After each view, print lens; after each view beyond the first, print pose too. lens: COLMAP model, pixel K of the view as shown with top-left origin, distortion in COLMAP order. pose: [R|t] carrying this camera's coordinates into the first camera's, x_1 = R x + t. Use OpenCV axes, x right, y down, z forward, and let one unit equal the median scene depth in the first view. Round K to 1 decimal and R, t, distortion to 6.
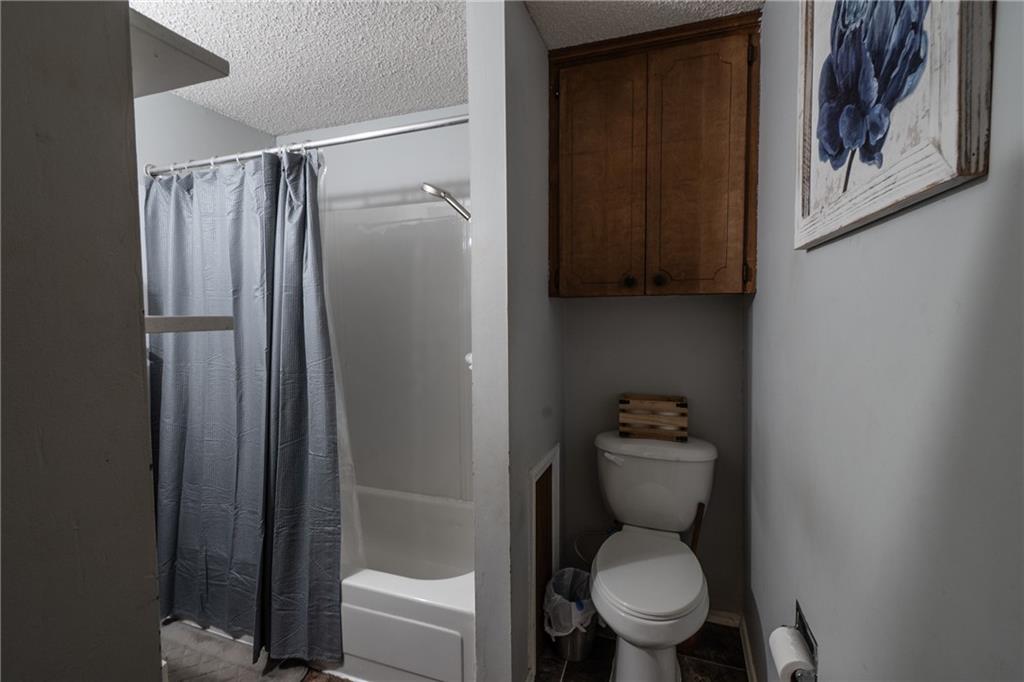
lens RADIAL K [[457.3, 0, 507.5], [0, 457.3, 338.5], [0, 0, 1]] dist [0.001969, 0.000822]
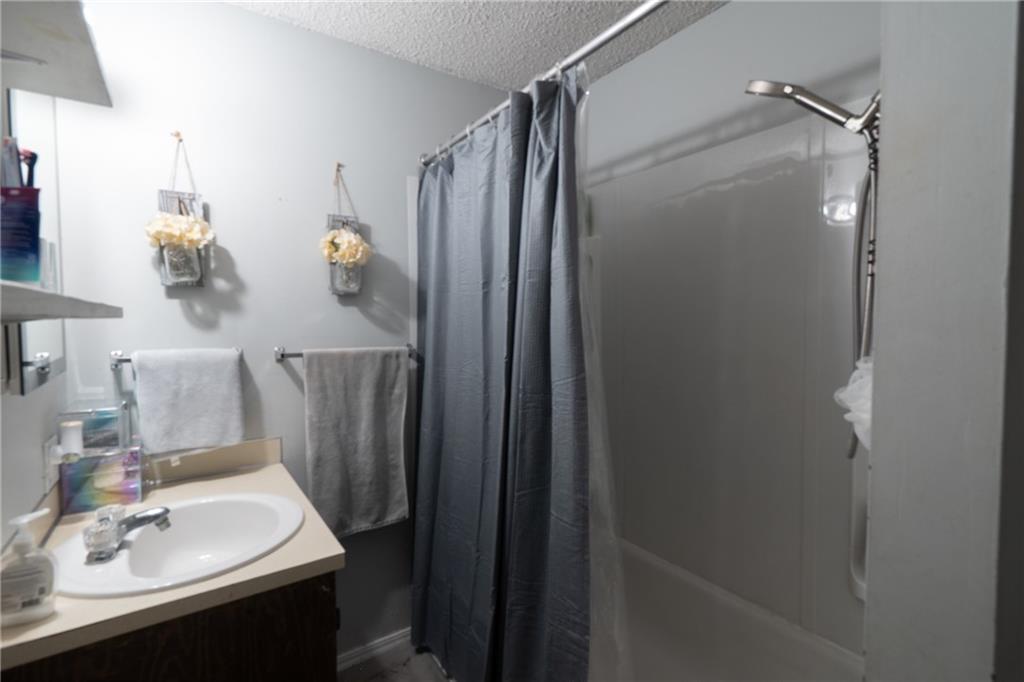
lens RADIAL K [[457.3, 0, 507.5], [0, 457.3, 338.5], [0, 0, 1]] dist [0.001969, 0.000822]
pose [[0.800412, 0.026193, -0.598877, -0.081933], [-0.035492, 0.999363, -0.003727, -0.004937], [0.598398, 0.024238, 0.800832, 0.404864]]
